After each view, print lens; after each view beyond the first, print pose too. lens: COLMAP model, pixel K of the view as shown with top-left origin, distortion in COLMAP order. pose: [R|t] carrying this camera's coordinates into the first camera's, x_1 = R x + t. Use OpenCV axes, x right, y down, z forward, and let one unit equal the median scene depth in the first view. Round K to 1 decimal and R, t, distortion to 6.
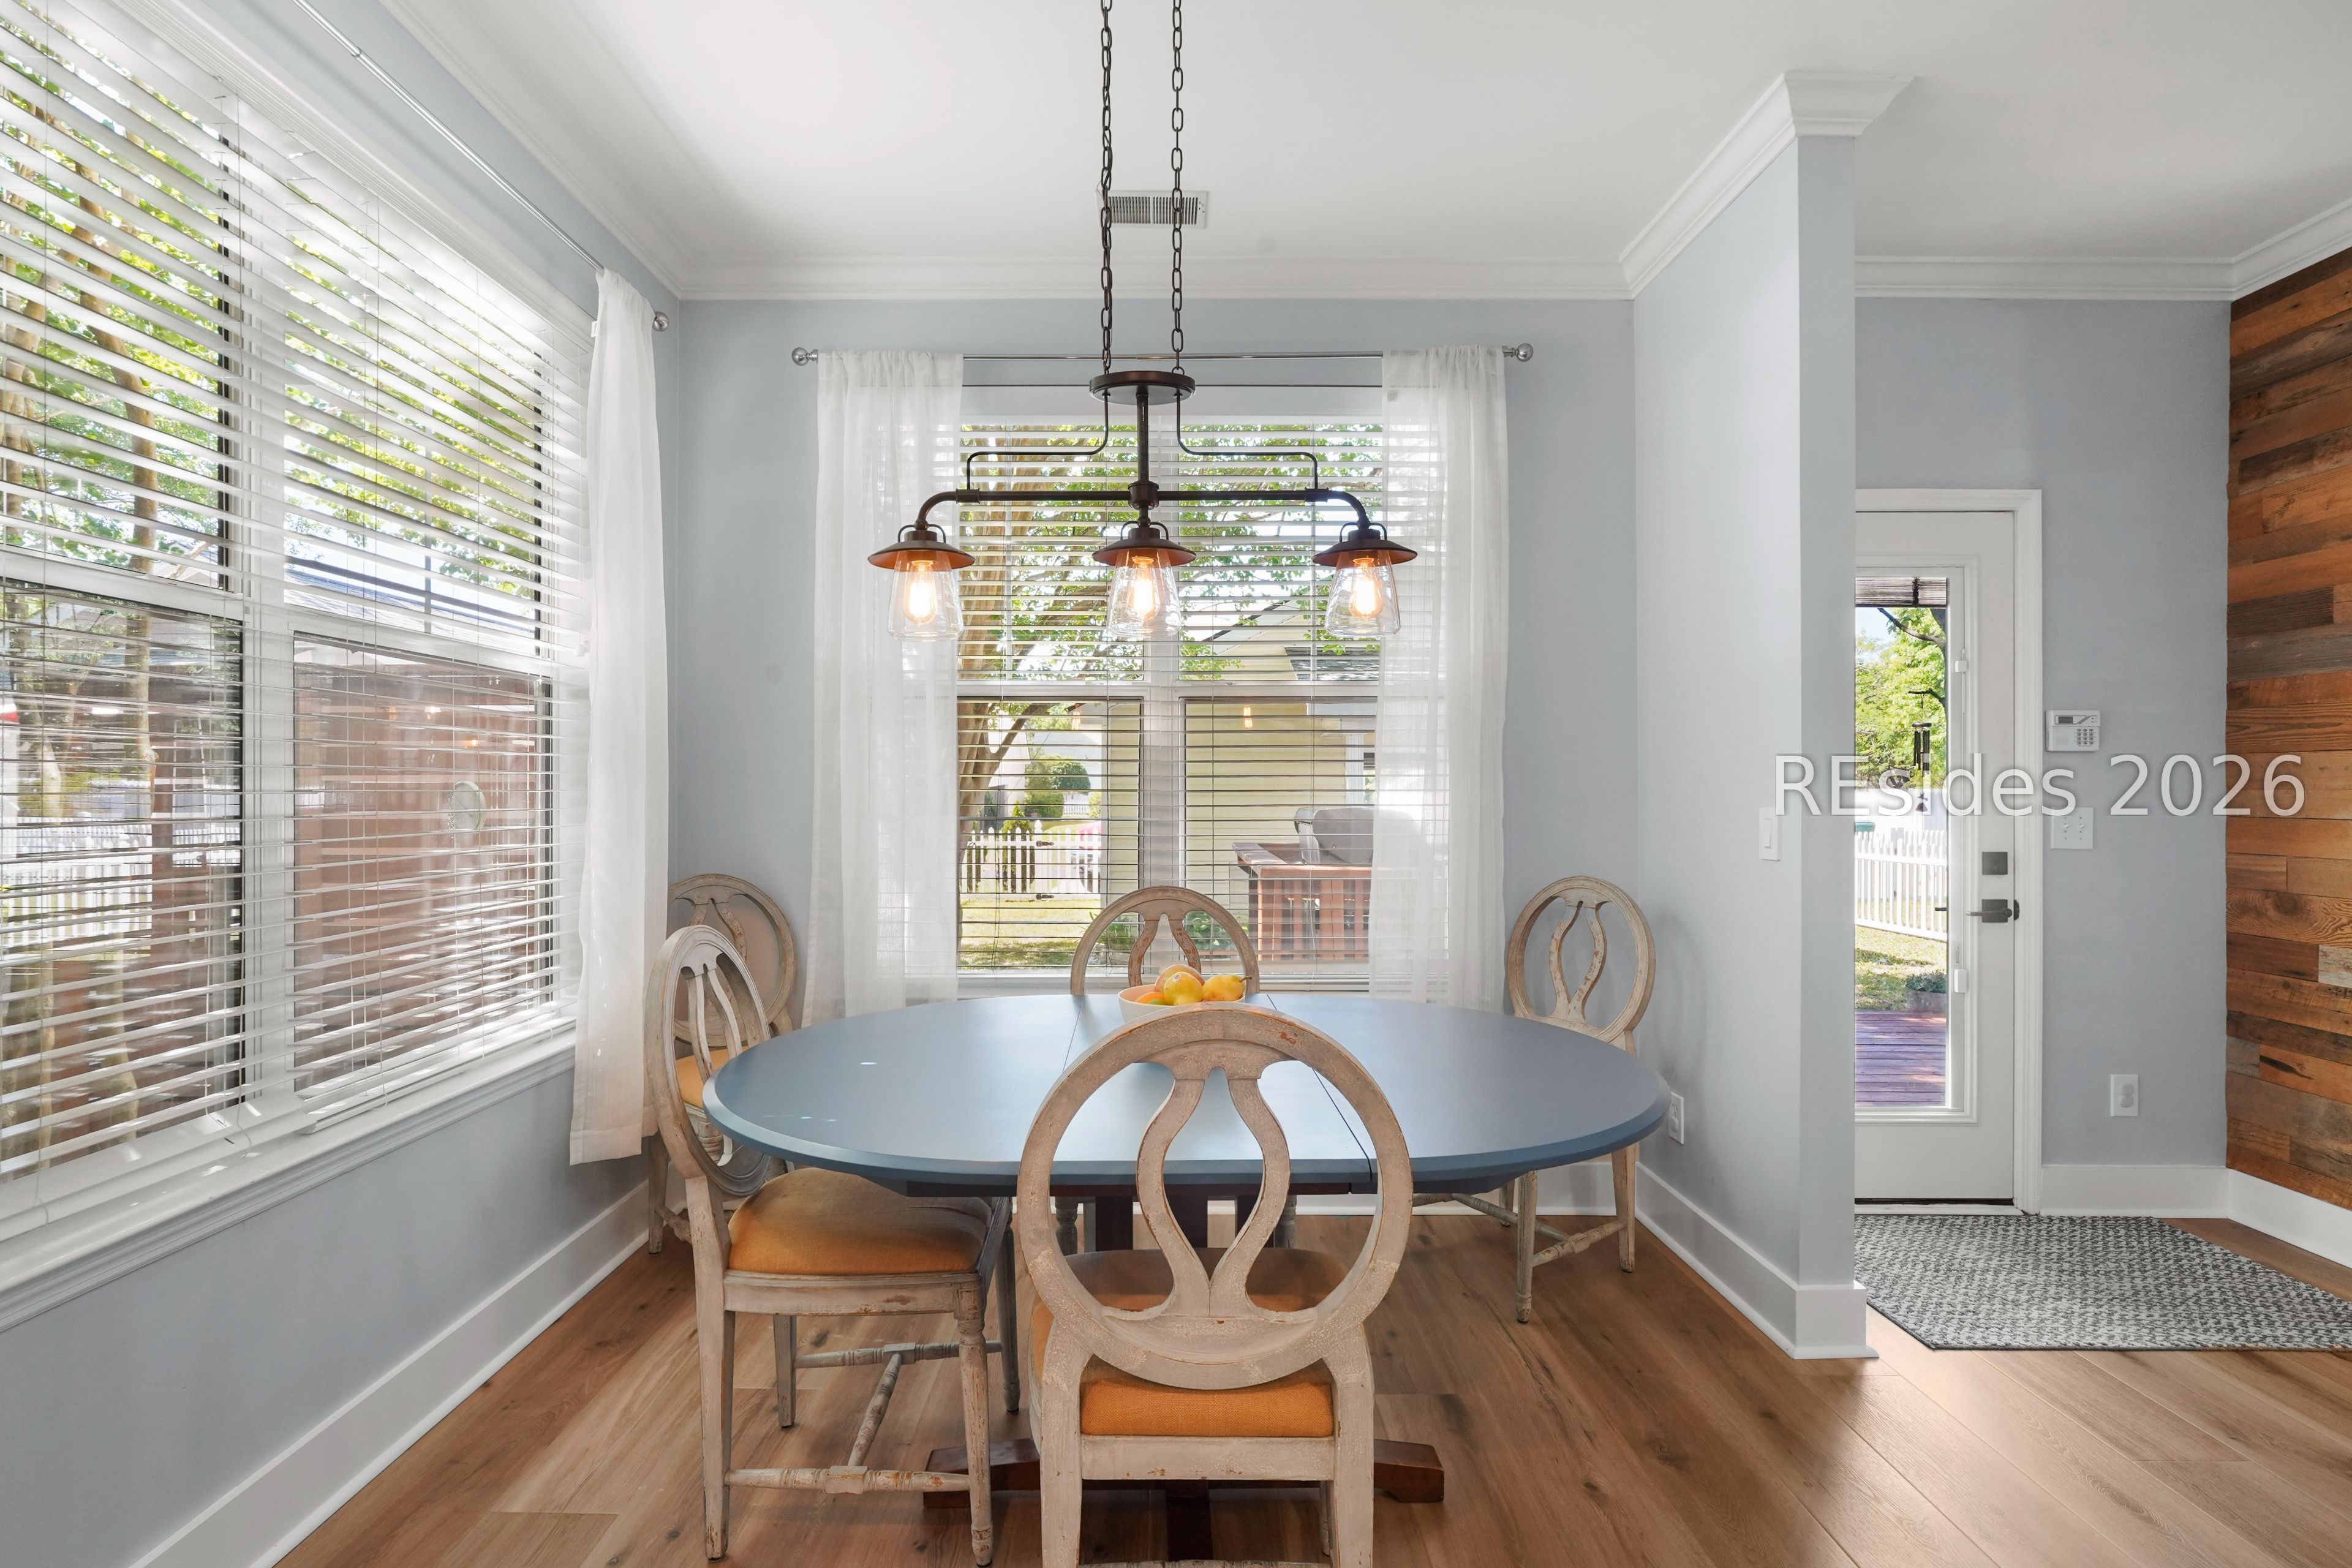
lens RADIAL K [[1123.1, 0, 1164.9], [0, 1123.1, 783.2], [0, 0, 1]] dist [-0.004632, 0.004100]
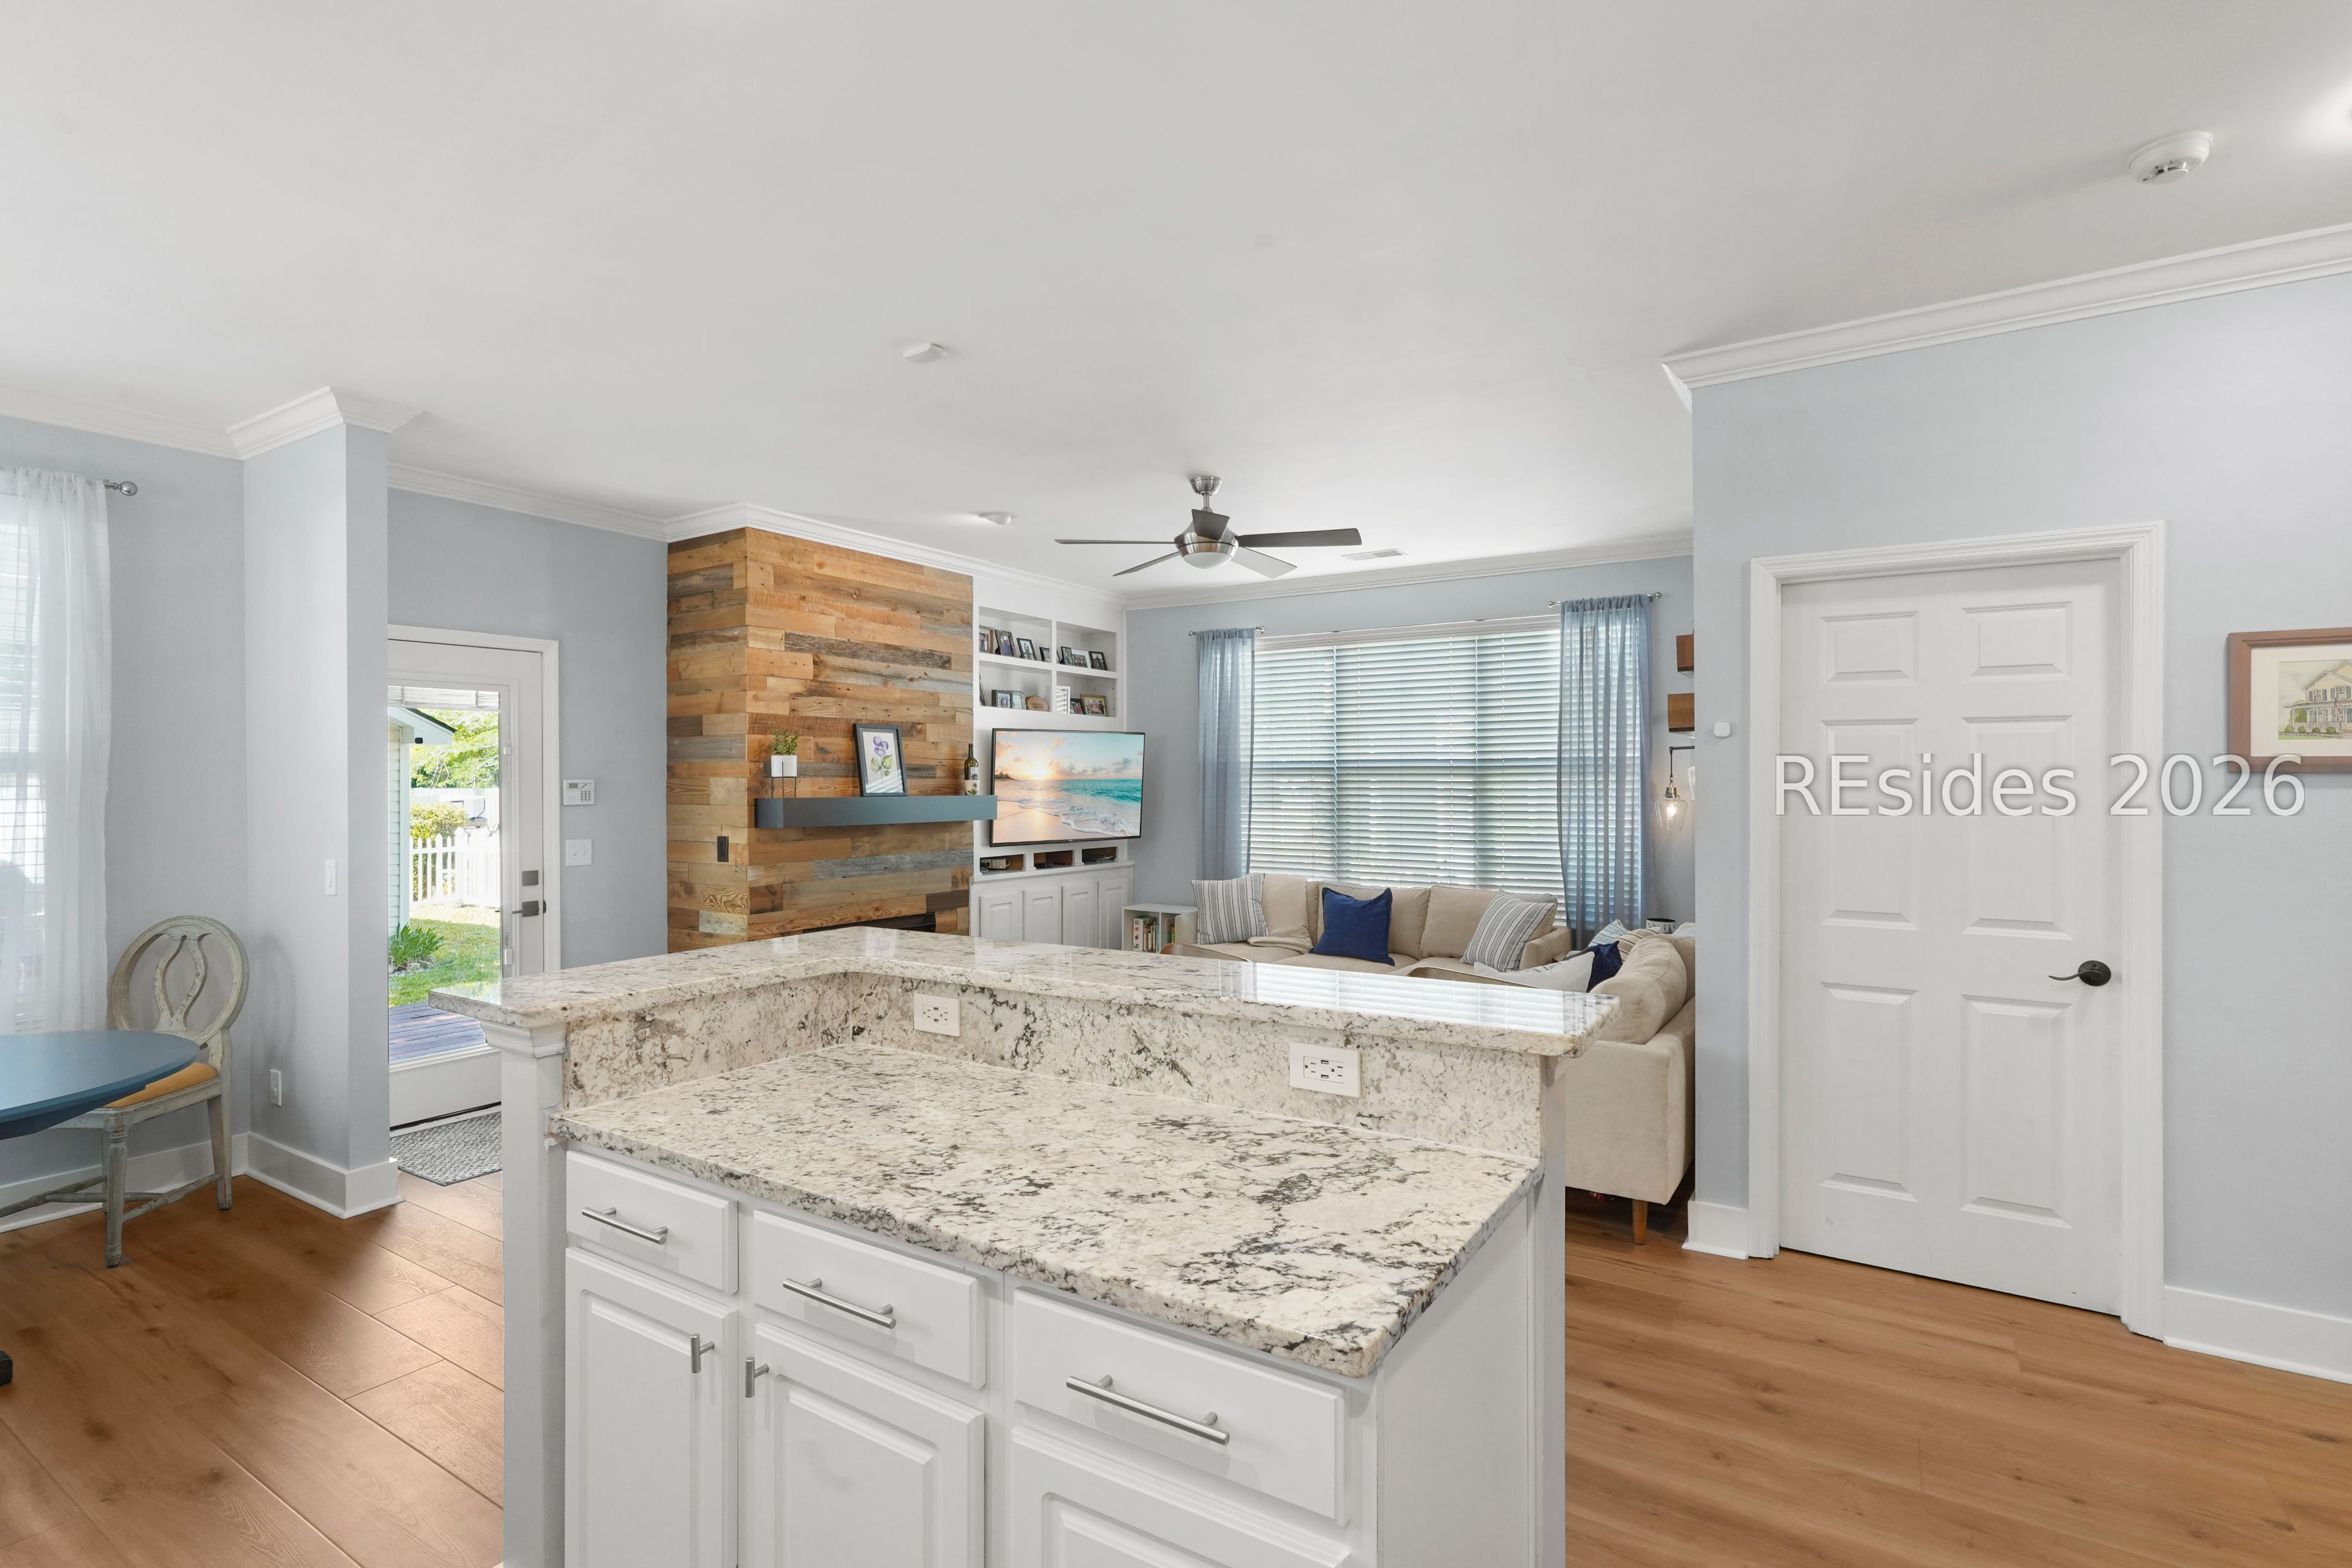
lens RADIAL K [[1123.1, 0, 1162.7], [0, 1123.1, 777.1], [0, 0, 1]] dist [-0.004632, 0.004100]
pose [[0.543232, -0.002448, 0.839579, -0.093944], [0.001498, 0.999997, 0.001947, -0.074219], [-0.839581, 0.000200, 0.543234, -0.615882]]
